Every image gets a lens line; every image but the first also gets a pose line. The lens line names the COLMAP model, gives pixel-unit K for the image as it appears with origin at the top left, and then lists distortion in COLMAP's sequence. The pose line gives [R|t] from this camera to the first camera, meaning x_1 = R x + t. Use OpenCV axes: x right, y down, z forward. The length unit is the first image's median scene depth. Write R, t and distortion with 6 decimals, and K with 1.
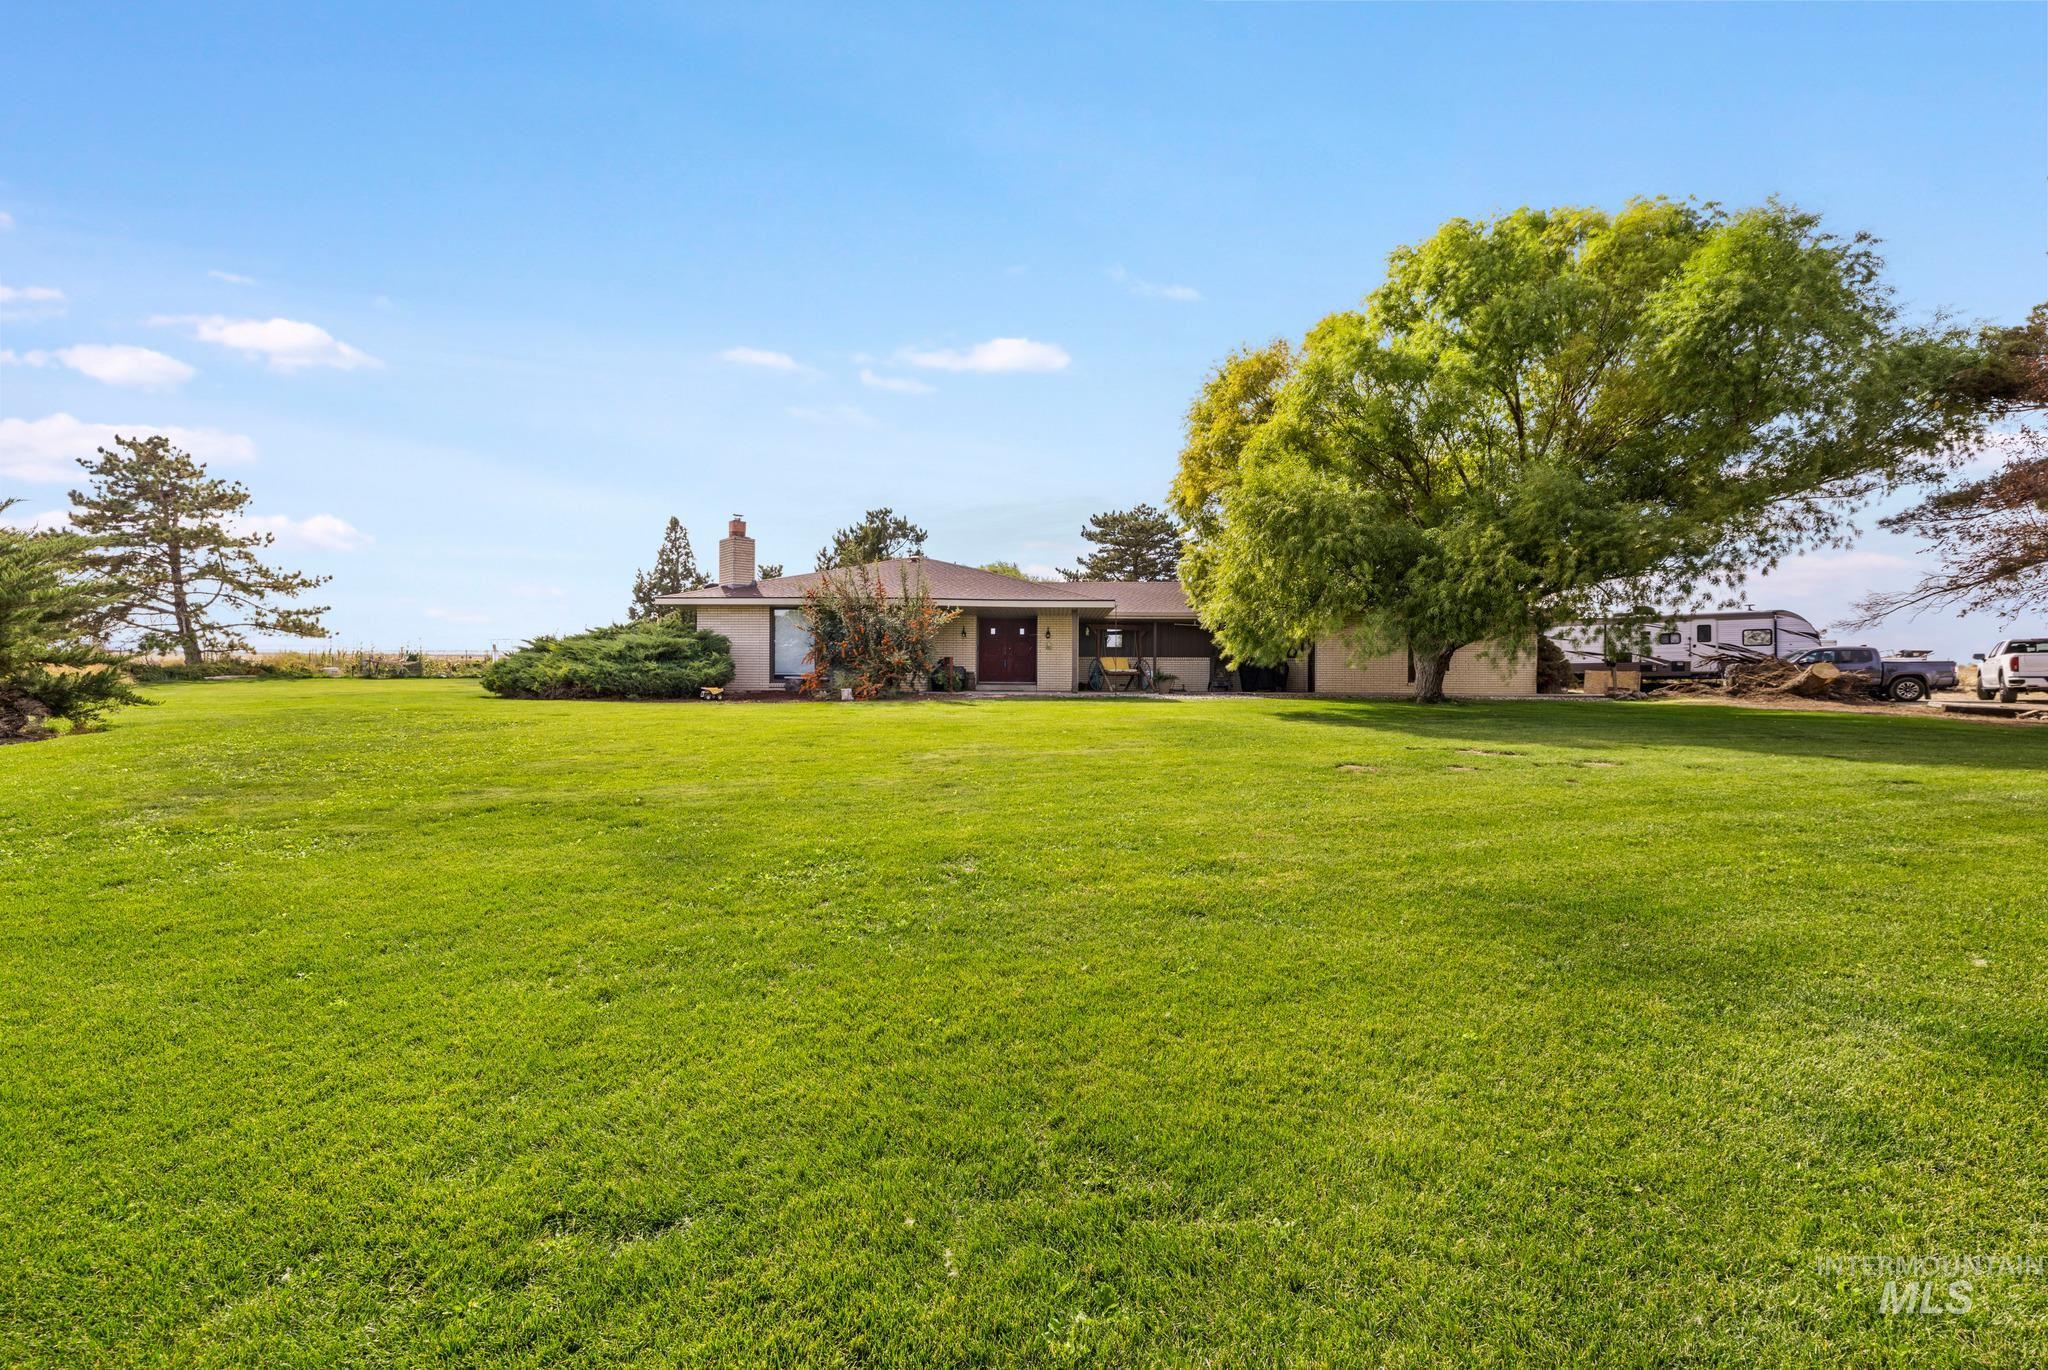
lens RADIAL K [[870.3, 0, 1024.1], [0, 870.3, 669.3], [0, 0, 1]] dist [0.000073, 0.000147]
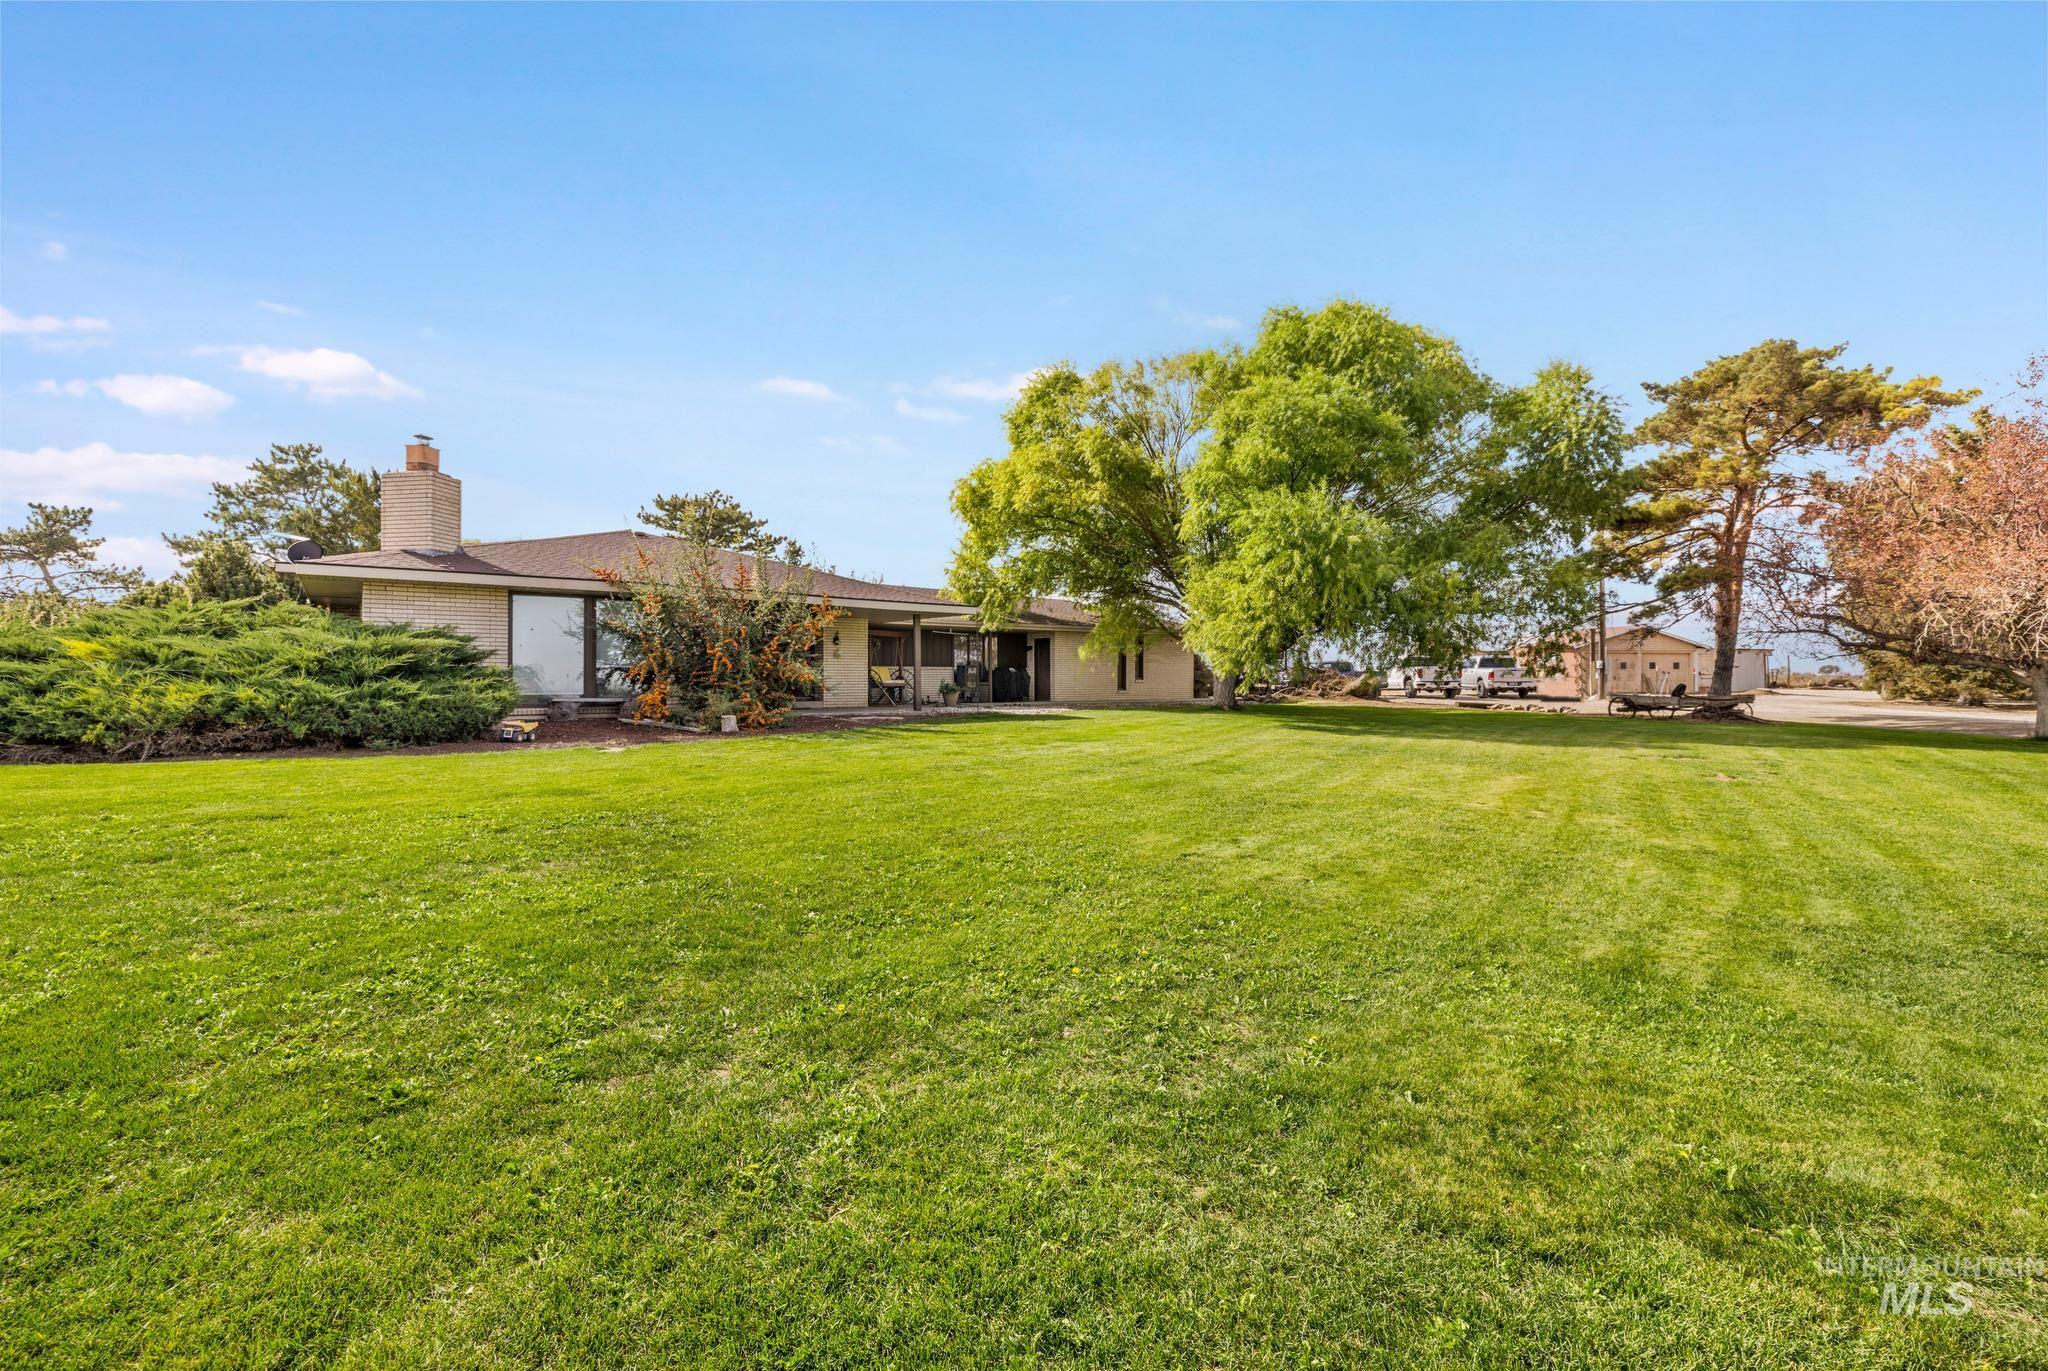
lens RADIAL K [[870.3, 0, 1024.1], [0, 870.3, 669.8], [0, 0, 1]] dist [0.000073, 0.000147]
pose [[0.775048, -0.001015, 0.631901, -0.405723], [0.001565, 0.999999, -0.000313, -0.013191], [-0.631900, 0.001231, 0.775049, 0.255536]]
